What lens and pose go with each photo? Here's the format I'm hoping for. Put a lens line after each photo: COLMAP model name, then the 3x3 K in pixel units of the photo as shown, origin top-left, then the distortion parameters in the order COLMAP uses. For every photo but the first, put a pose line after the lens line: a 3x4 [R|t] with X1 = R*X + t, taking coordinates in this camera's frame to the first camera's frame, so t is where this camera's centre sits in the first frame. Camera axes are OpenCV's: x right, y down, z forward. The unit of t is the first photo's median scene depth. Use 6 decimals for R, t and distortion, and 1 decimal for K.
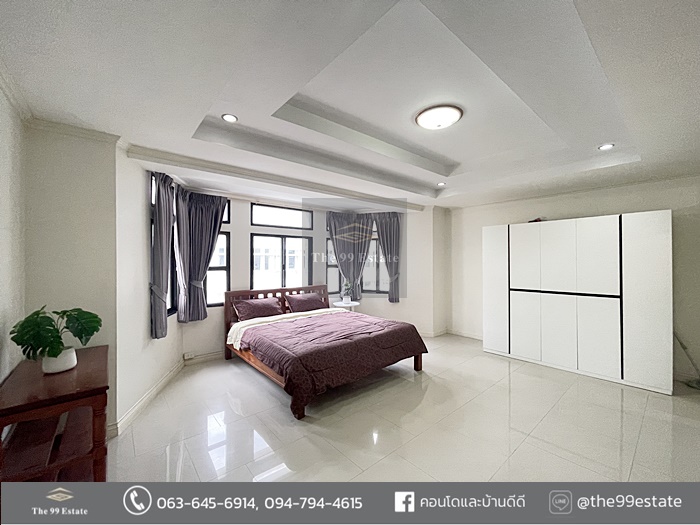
lens RADIAL K [[284.2, 0, 349.5], [0, 284.2, 261.4], [0, 0, 1]] dist [0.003141, 0.000332]
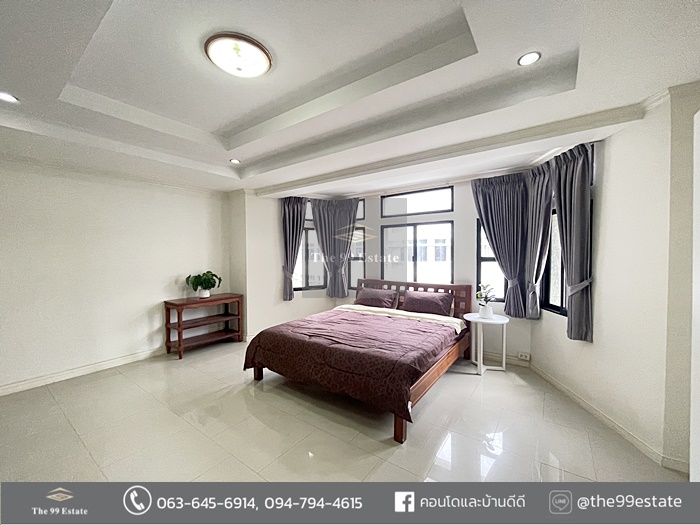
lens RADIAL K [[284.2, 0, 343.4], [0, 284.2, 261.0], [0, 0, 1]] dist [0.003141, 0.000332]
pose [[0.229237, 0.026082, -0.973021, 0.631361], [0.007110, 0.999569, 0.028469, -0.000415], [0.973345, -0.013444, 0.228953, 0.620790]]
